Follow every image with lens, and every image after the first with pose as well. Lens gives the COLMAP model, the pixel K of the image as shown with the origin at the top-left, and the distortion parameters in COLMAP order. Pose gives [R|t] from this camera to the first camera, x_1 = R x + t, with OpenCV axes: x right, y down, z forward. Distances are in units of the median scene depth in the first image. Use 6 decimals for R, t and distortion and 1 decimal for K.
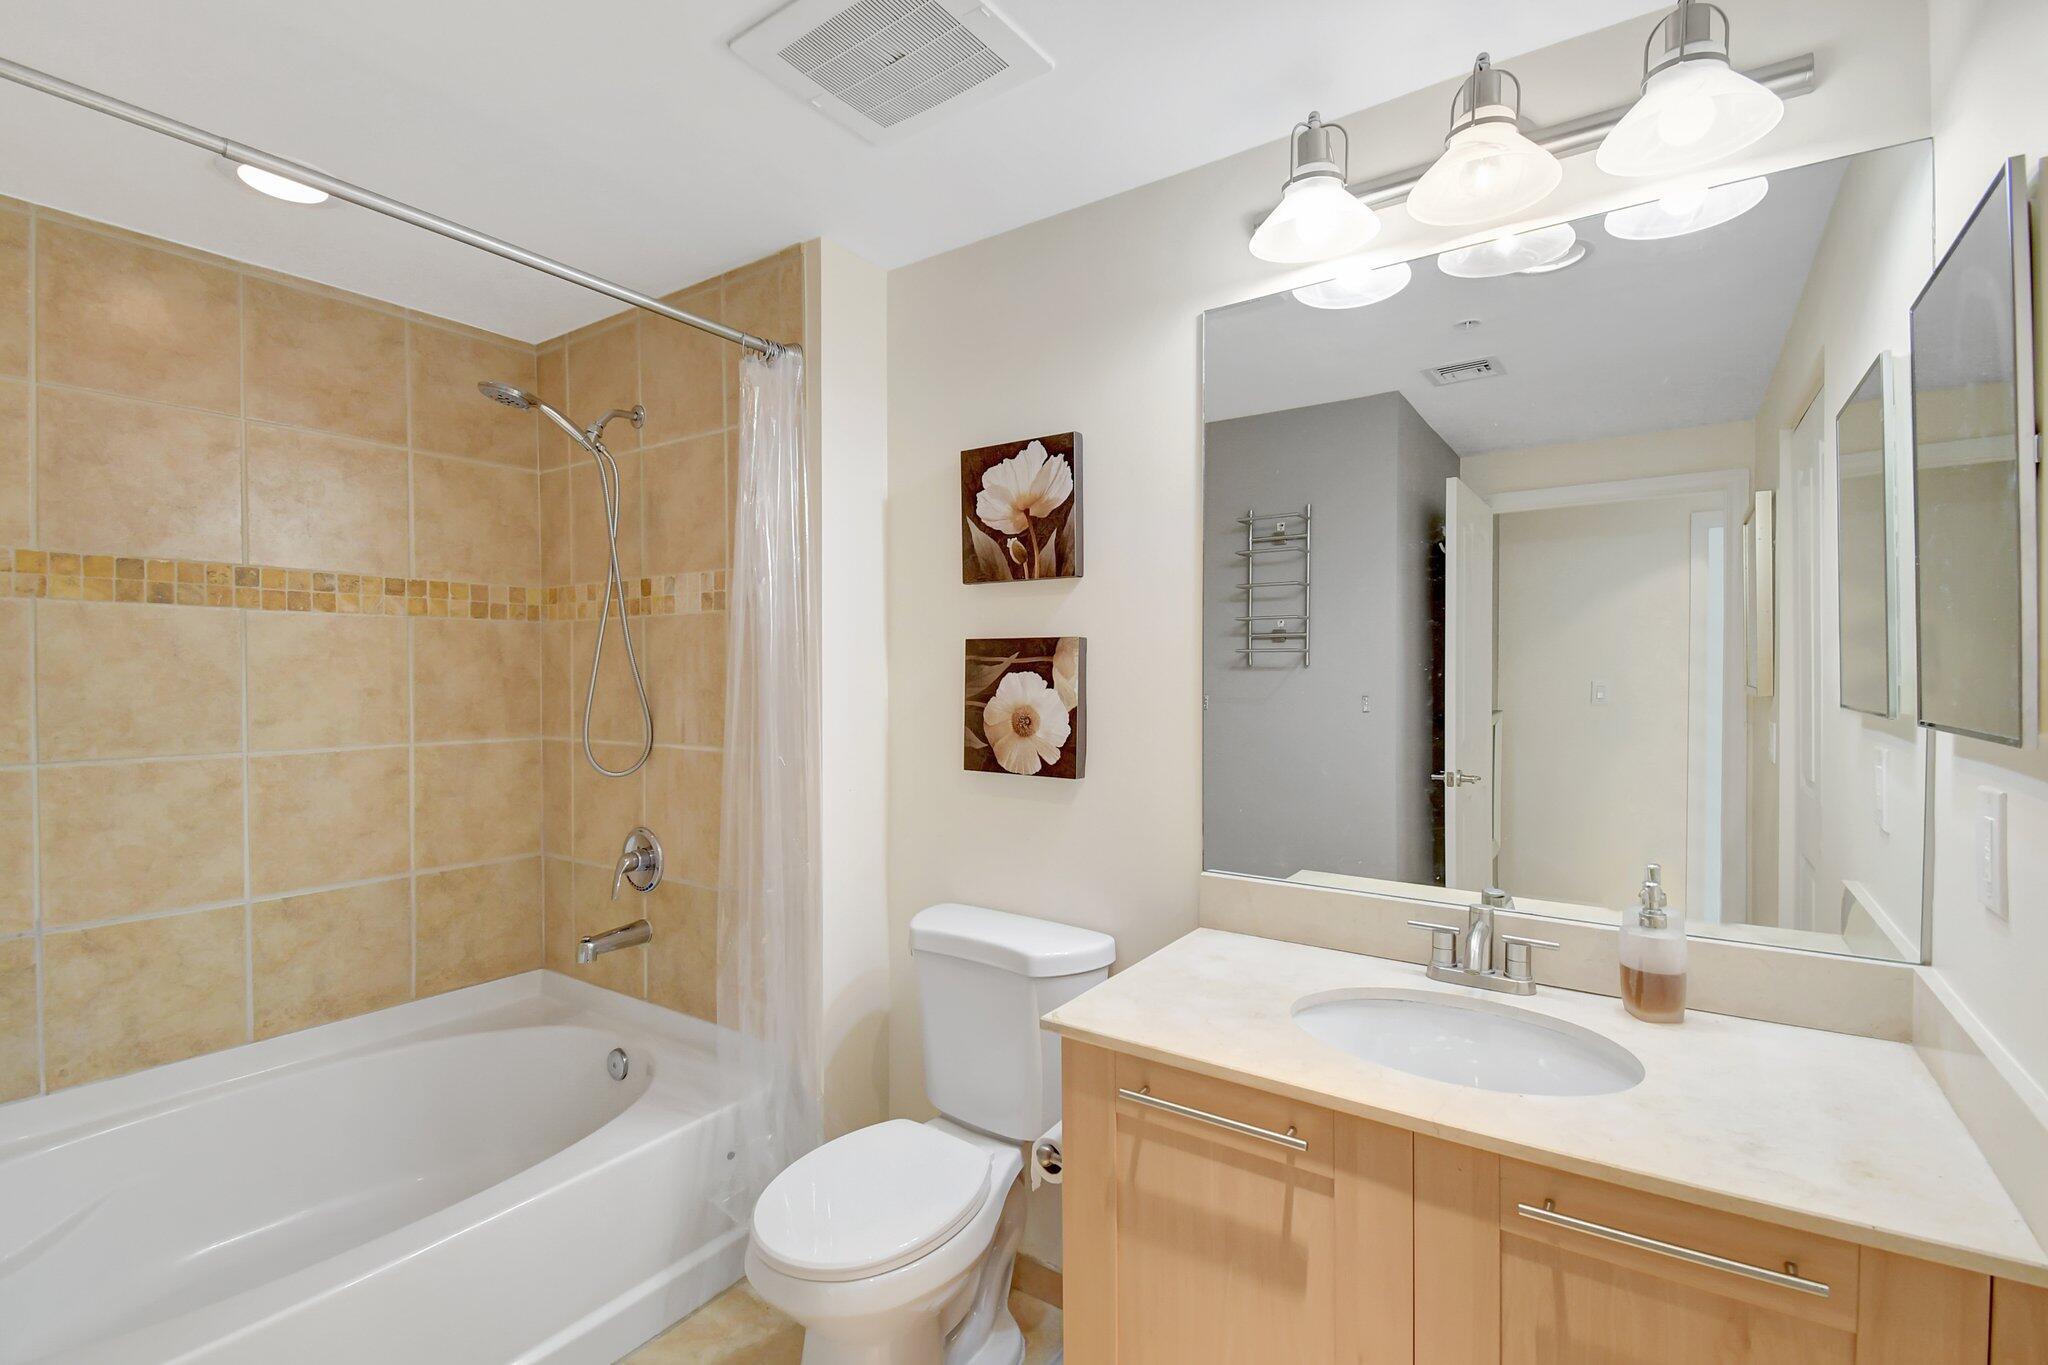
lens RADIAL K [[913.4, 0, 1031.9], [0, 913.4, 683.3], [0, 0, 1]] dist [0.021351, -0.012664]
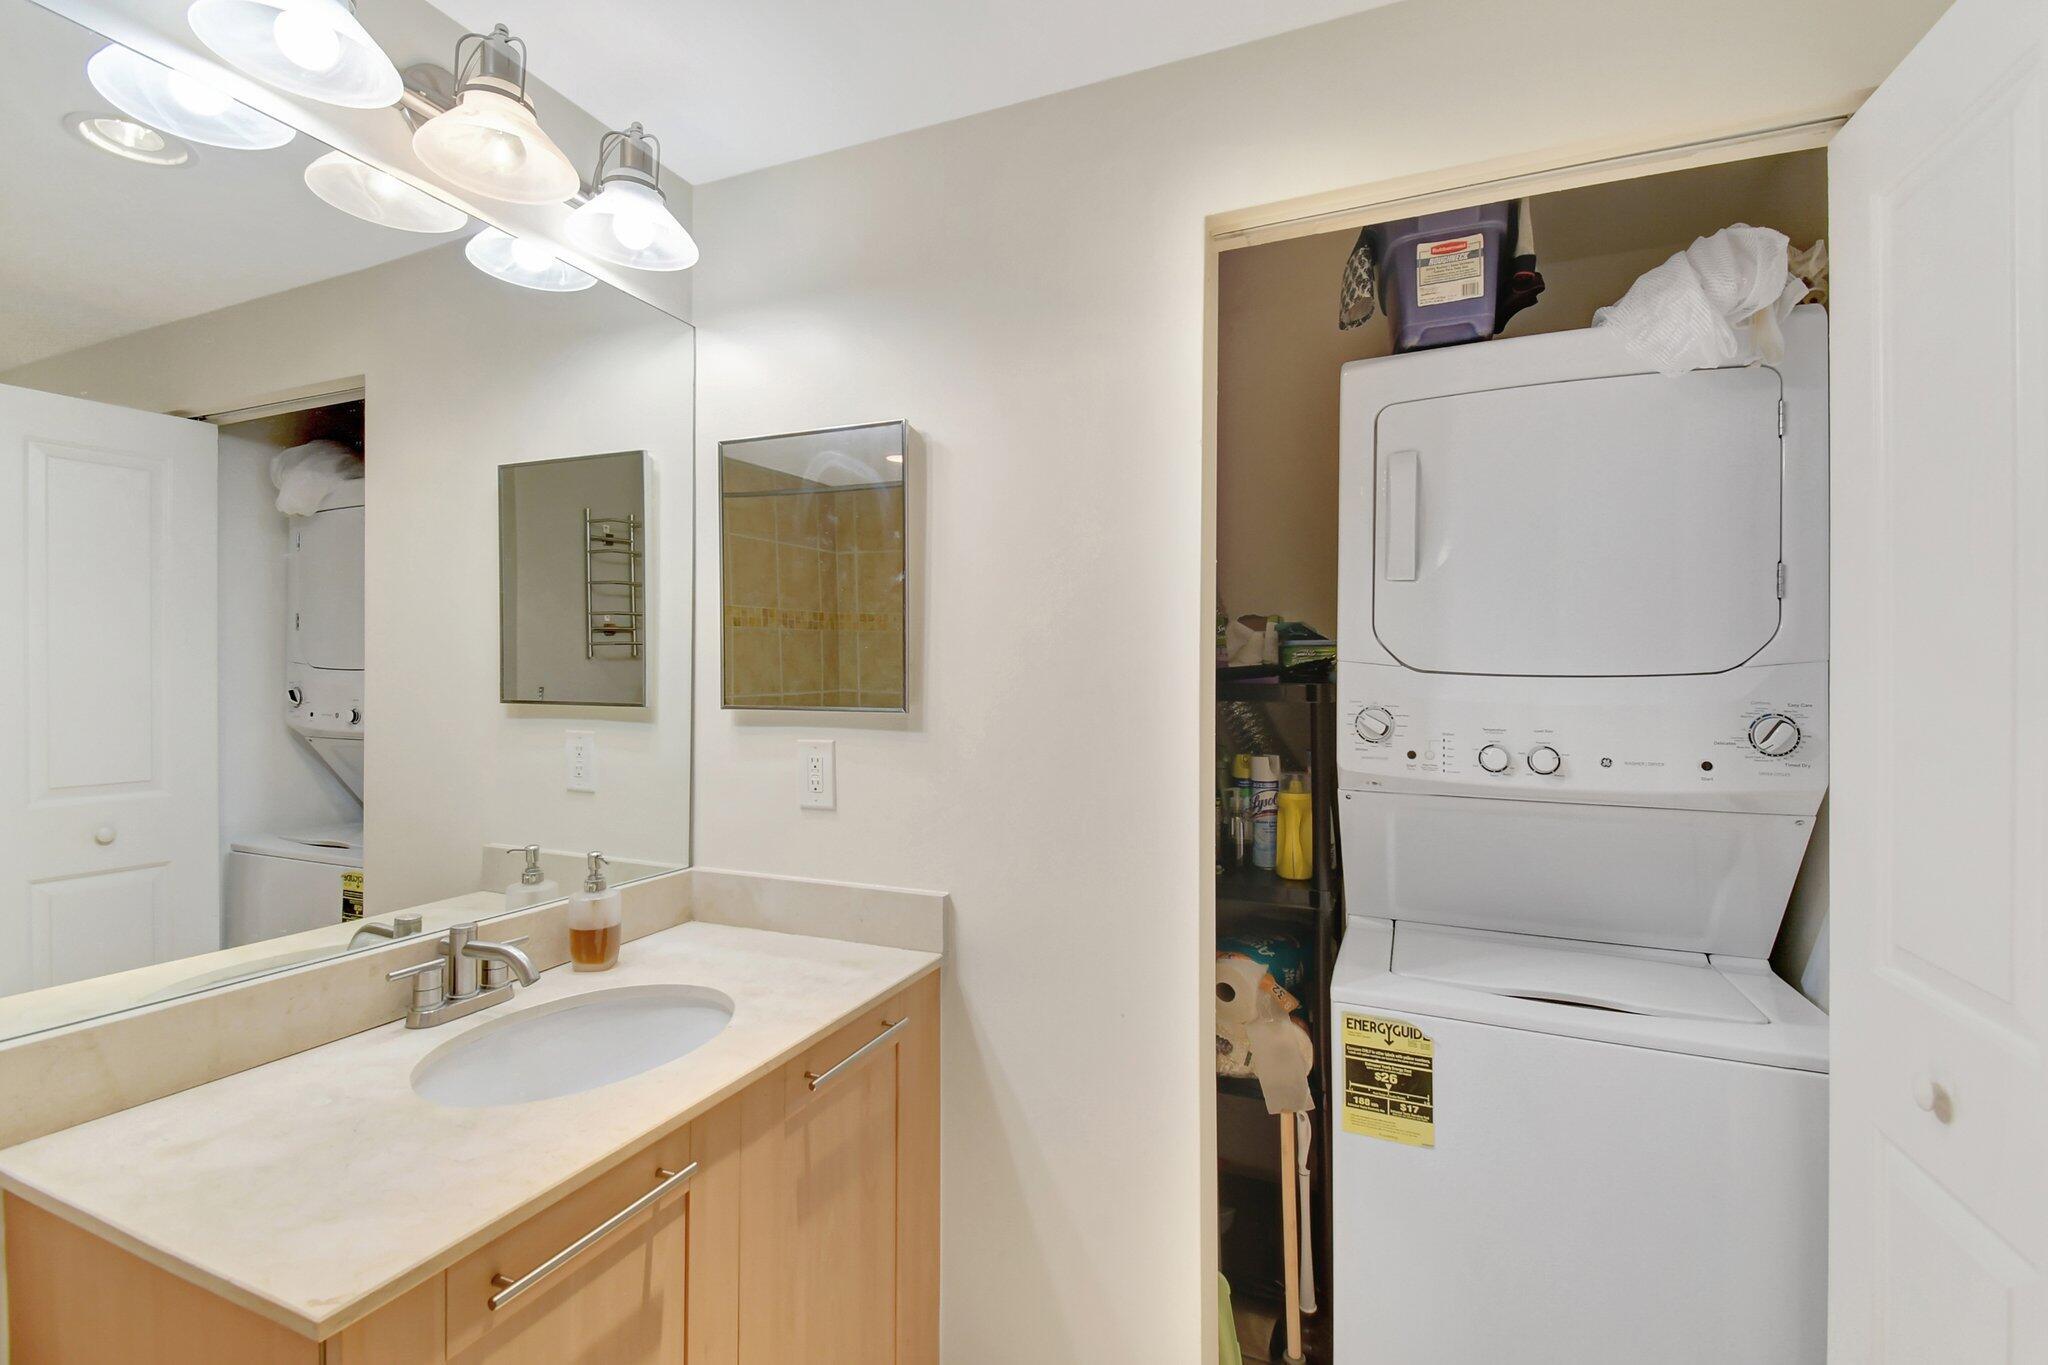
lens RADIAL K [[913.4, 0, 1029.8], [0, 913.4, 673.7], [0, 0, 1]] dist [0.021351, -0.012664]
pose [[-0.186800, -0.001751, 0.982396, -0.657303], [-0.000398, 0.999998, 0.001706, -0.014402], [-0.982398, -0.000072, -0.186801, 0.773098]]
